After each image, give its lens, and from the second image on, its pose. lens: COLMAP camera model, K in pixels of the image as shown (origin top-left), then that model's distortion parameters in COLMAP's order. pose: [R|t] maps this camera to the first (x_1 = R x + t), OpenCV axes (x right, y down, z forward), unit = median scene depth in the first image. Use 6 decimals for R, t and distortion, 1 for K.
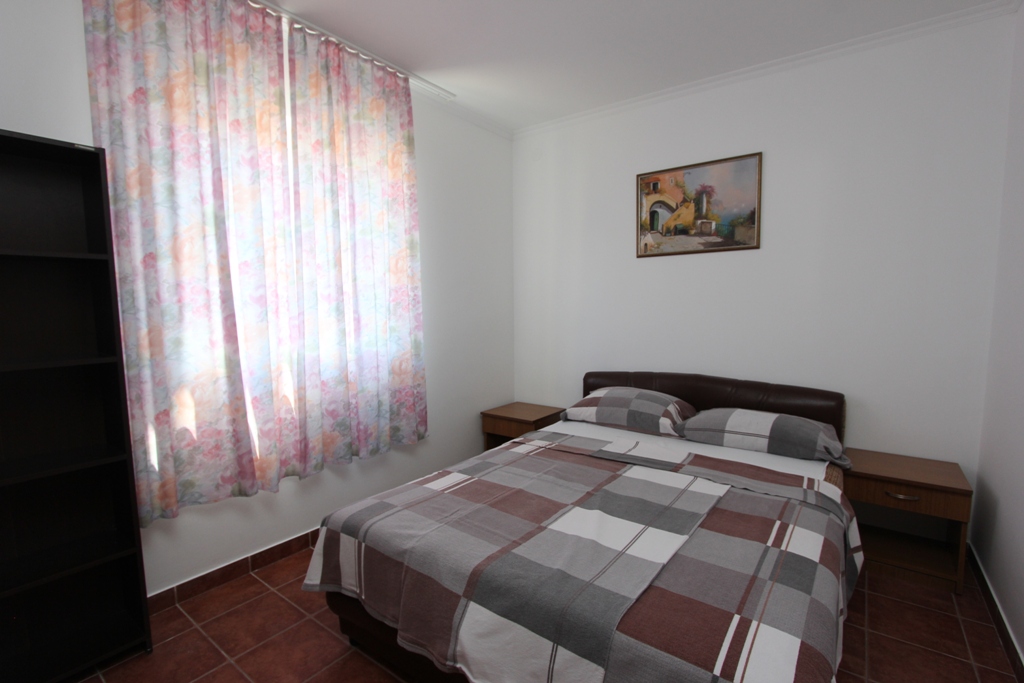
lens RADIAL K [[474.8, 0, 513.9], [0, 474.8, 350.0], [0, 0, 1]] dist [-0.022819, 0.004474]
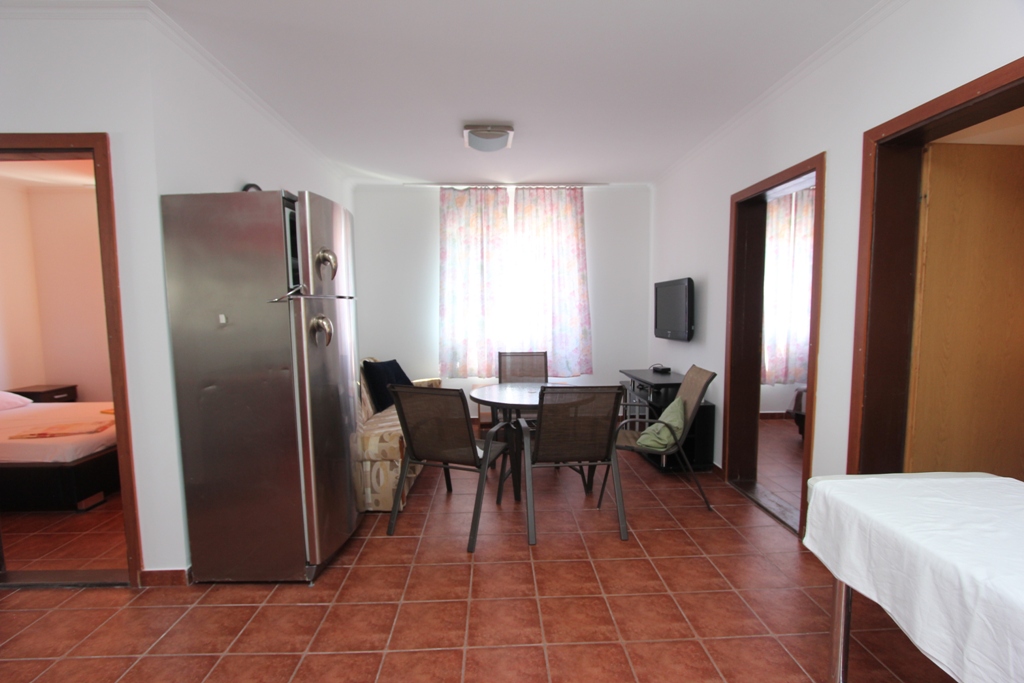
lens RADIAL K [[474.8, 0, 513.9], [0, 474.8, 350.0], [0, 0, 1]] dist [-0.022819, 0.004474]
pose [[0.622210, 0.072073, -0.779525, 0.485293], [-0.073769, 0.996720, 0.033273, 0.122290], [0.779367, 0.036802, 0.625486, -1.400844]]
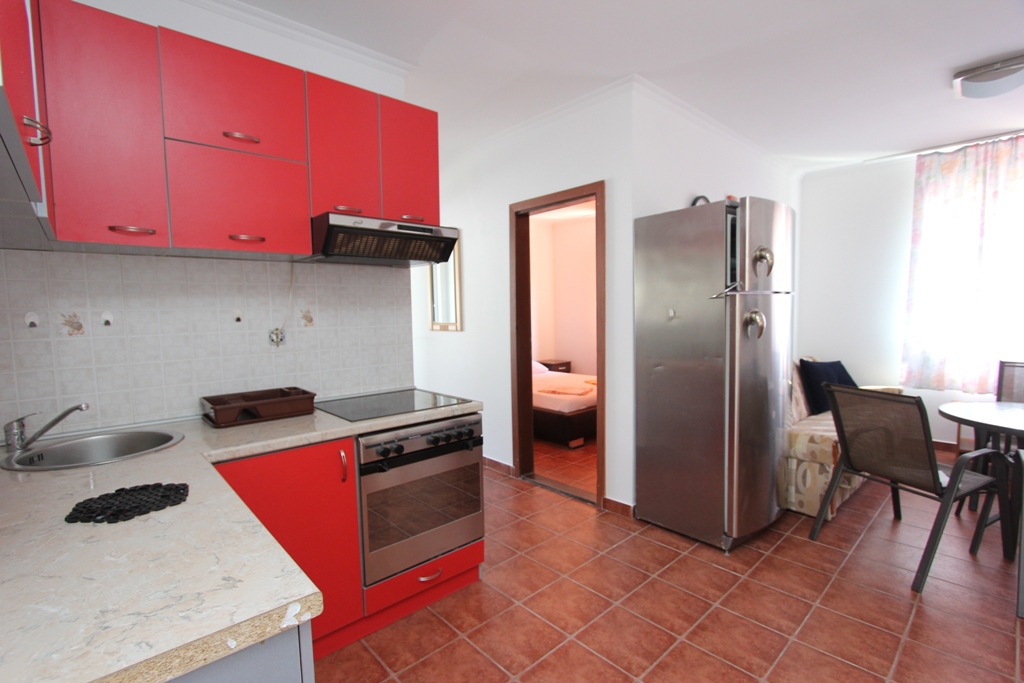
lens RADIAL K [[474.8, 0, 513.9], [0, 474.8, 350.0], [0, 0, 1]] dist [-0.022819, 0.004474]
pose [[-0.193066, 0.091265, -0.976932, 0.597372], [-0.077621, 0.991124, 0.107930, 0.129255], [0.978111, 0.096668, -0.184268, -1.422208]]
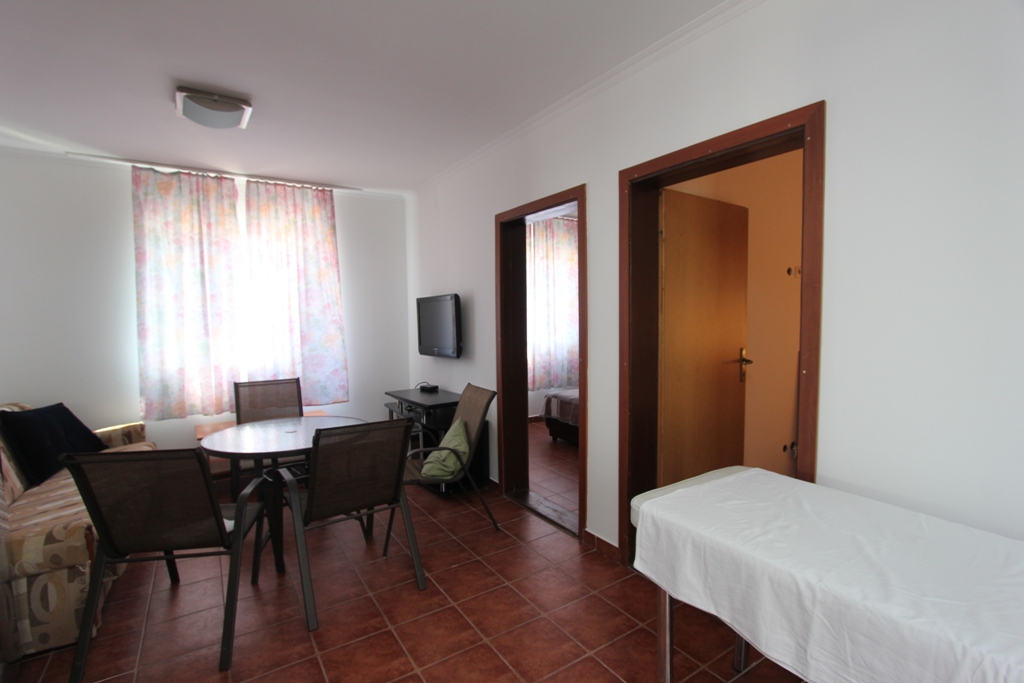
lens RADIAL K [[474.8, 0, 513.9], [0, 474.8, 350.0], [0, 0, 1]] dist [-0.022819, 0.004474]
pose [[0.936779, 0.019671, -0.349368, 0.324034], [-0.027775, 0.999449, -0.018199, 0.097493], [0.348817, 0.026753, 0.936809, -1.357239]]
